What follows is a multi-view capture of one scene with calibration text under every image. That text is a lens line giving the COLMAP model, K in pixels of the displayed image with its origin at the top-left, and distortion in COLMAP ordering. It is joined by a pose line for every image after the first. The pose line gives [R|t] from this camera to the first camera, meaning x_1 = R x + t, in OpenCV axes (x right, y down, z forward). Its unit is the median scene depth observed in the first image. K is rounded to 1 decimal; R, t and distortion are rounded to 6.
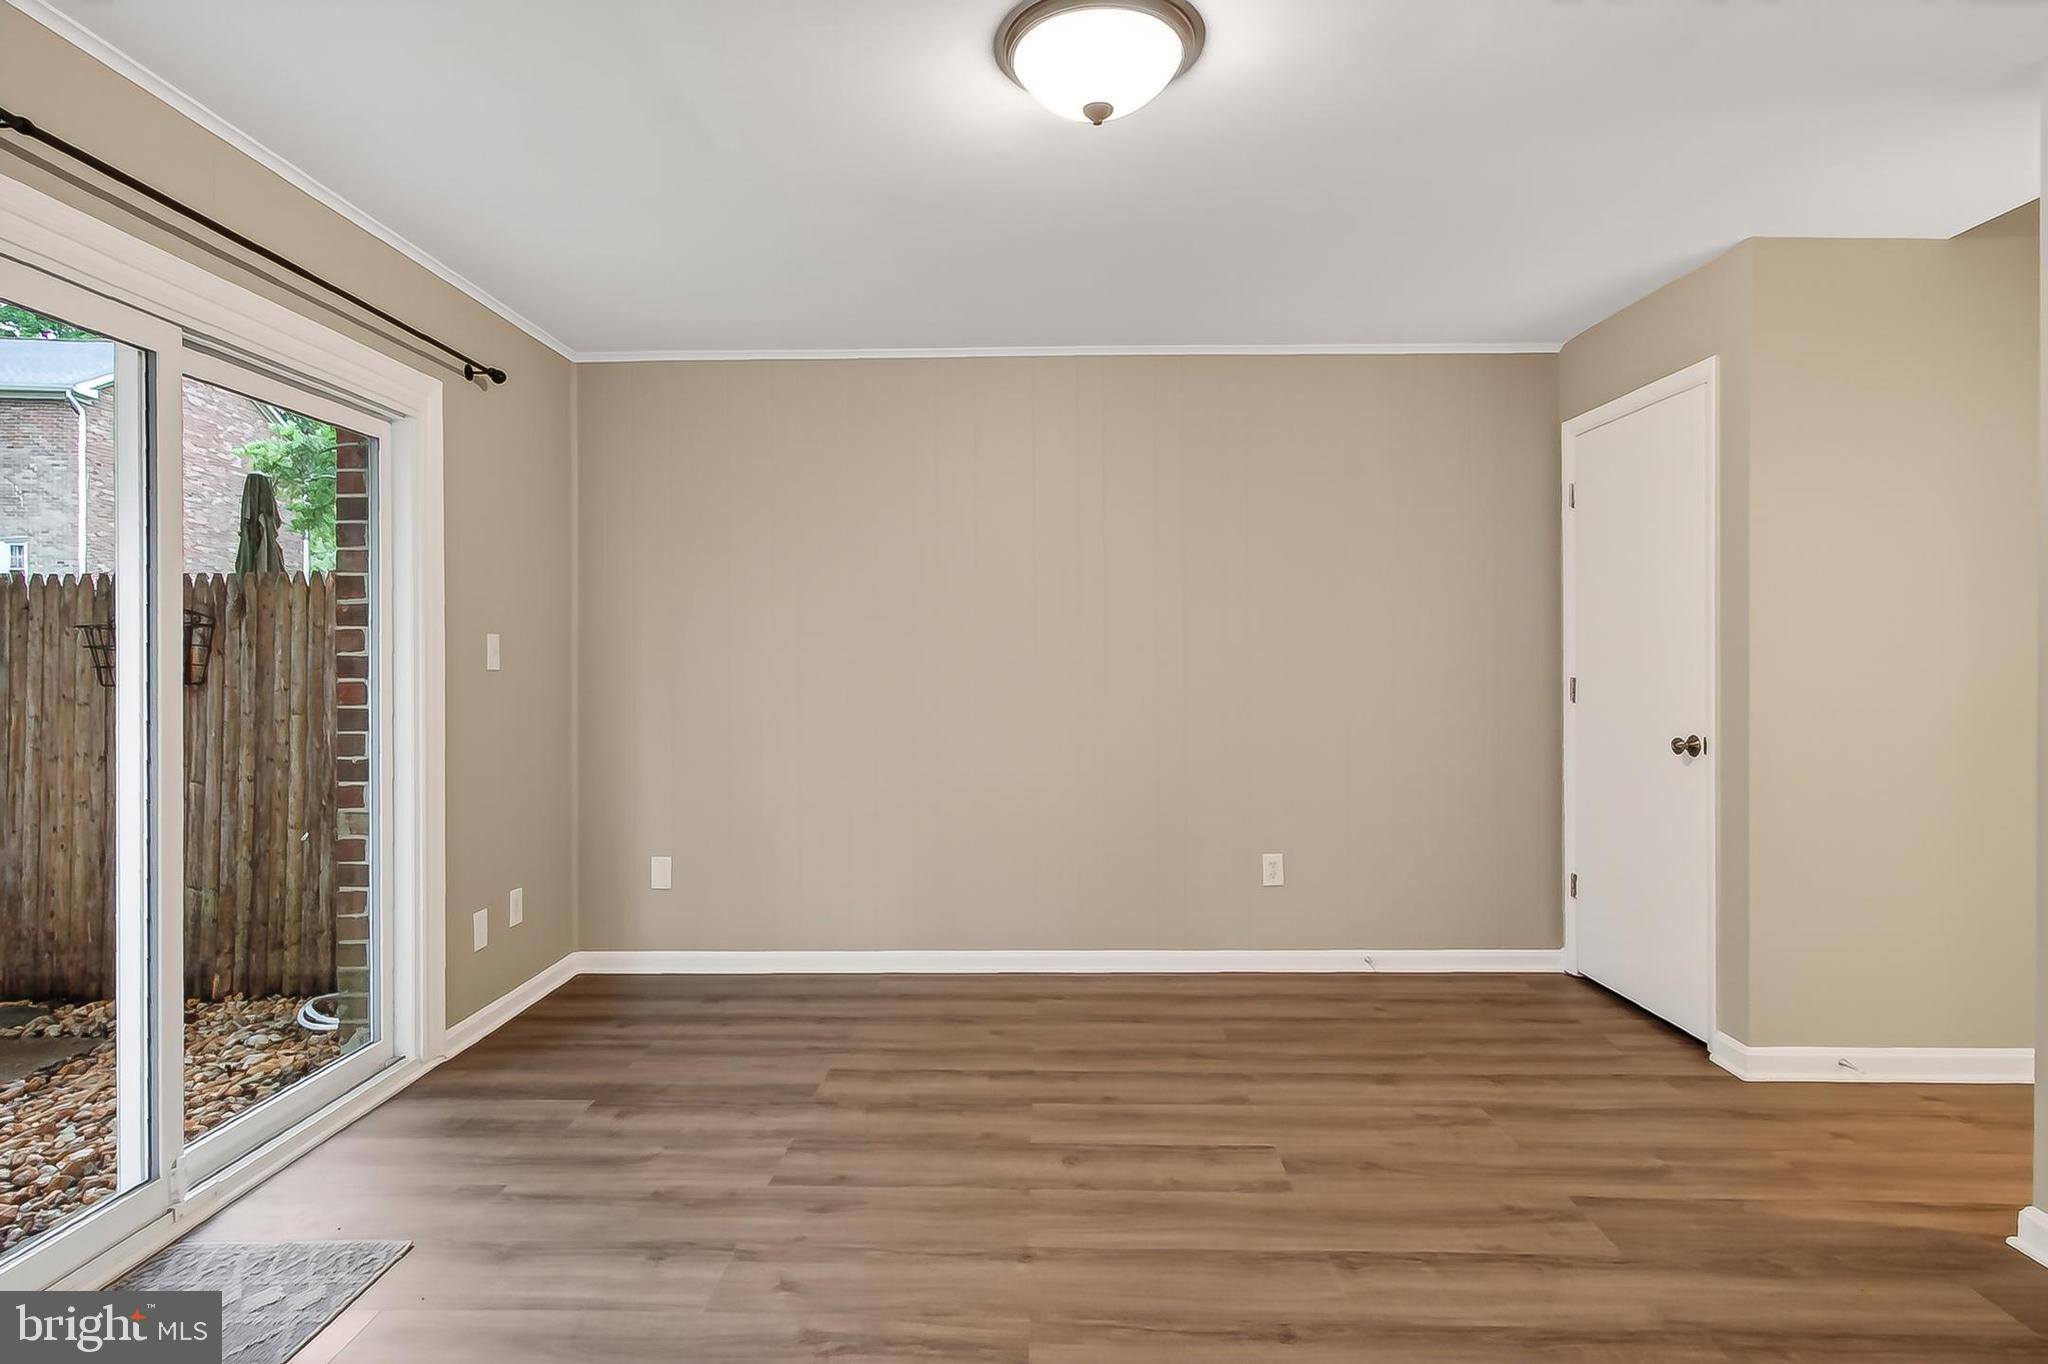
lens RADIAL K [[1031.1, 0, 1028.8], [0, 1031.1, 648.6], [0, 0, 1]] dist [-0.007149, 0.006907]
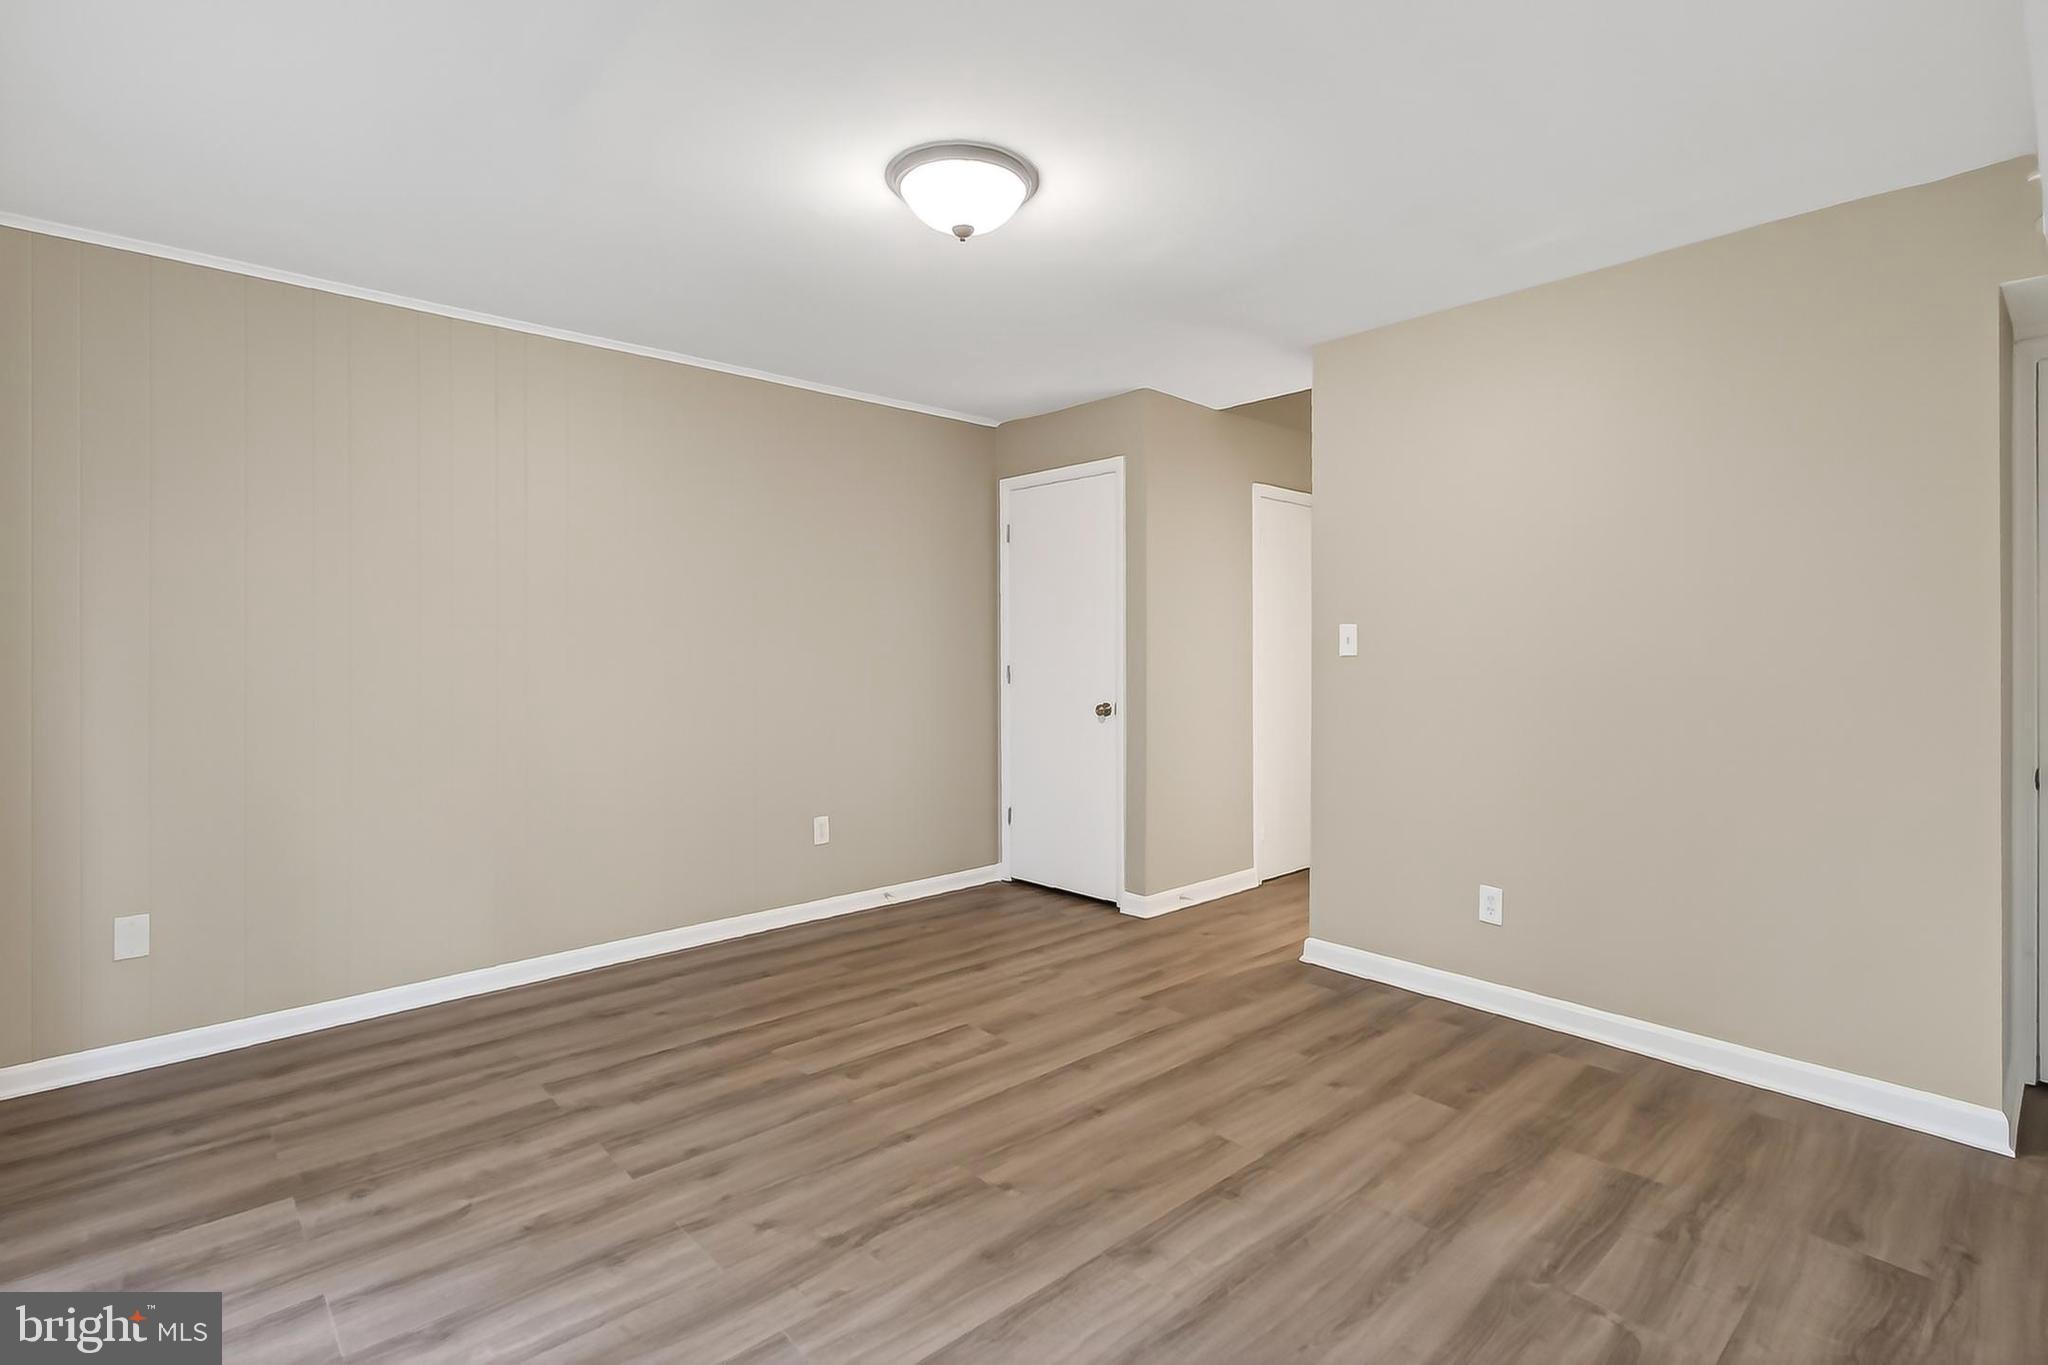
lens RADIAL K [[976.2, 0, 1063.7], [0, 976.2, 637.2], [0, 0, 1]] dist [-0.000811, 0.000687]
pose [[0.708906, 0.011908, 0.705202, -0.508325], [-0.010117, 0.999926, -0.006714, -0.002533], [-0.705230, -0.002375, 0.708974, 0.027377]]
